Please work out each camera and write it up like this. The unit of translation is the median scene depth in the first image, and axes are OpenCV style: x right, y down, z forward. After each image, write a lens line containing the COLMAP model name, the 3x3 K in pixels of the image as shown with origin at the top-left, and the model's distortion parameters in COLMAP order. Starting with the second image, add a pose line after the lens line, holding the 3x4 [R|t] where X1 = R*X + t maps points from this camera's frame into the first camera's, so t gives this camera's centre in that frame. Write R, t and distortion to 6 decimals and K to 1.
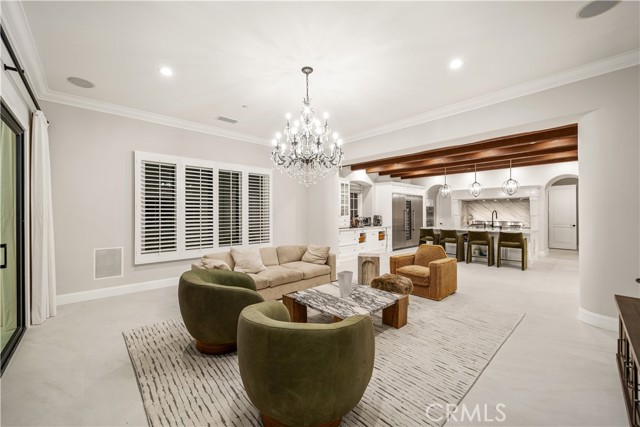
lens RADIAL K [[243.0, 0, 315.6], [0, 243.0, 211.5], [0, 0, 1]] dist [-0.009047, -0.000308]
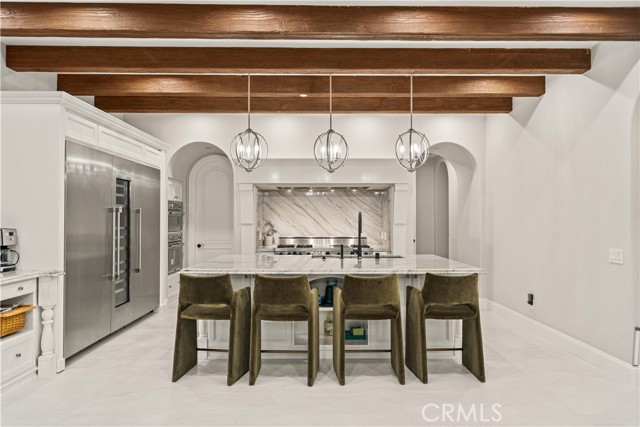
lens RADIAL K [[434.6, 0, 317.3], [0, 434.6, 211.2], [0, 0, 1]] dist [-0.006325, 0.004358]
pose [[0.673394, 0.009949, 0.739217, 0.140930], [-0.000208, 0.999912, -0.013268, 0.004714], [-0.739284, 0.008781, 0.673337, 0.445663]]
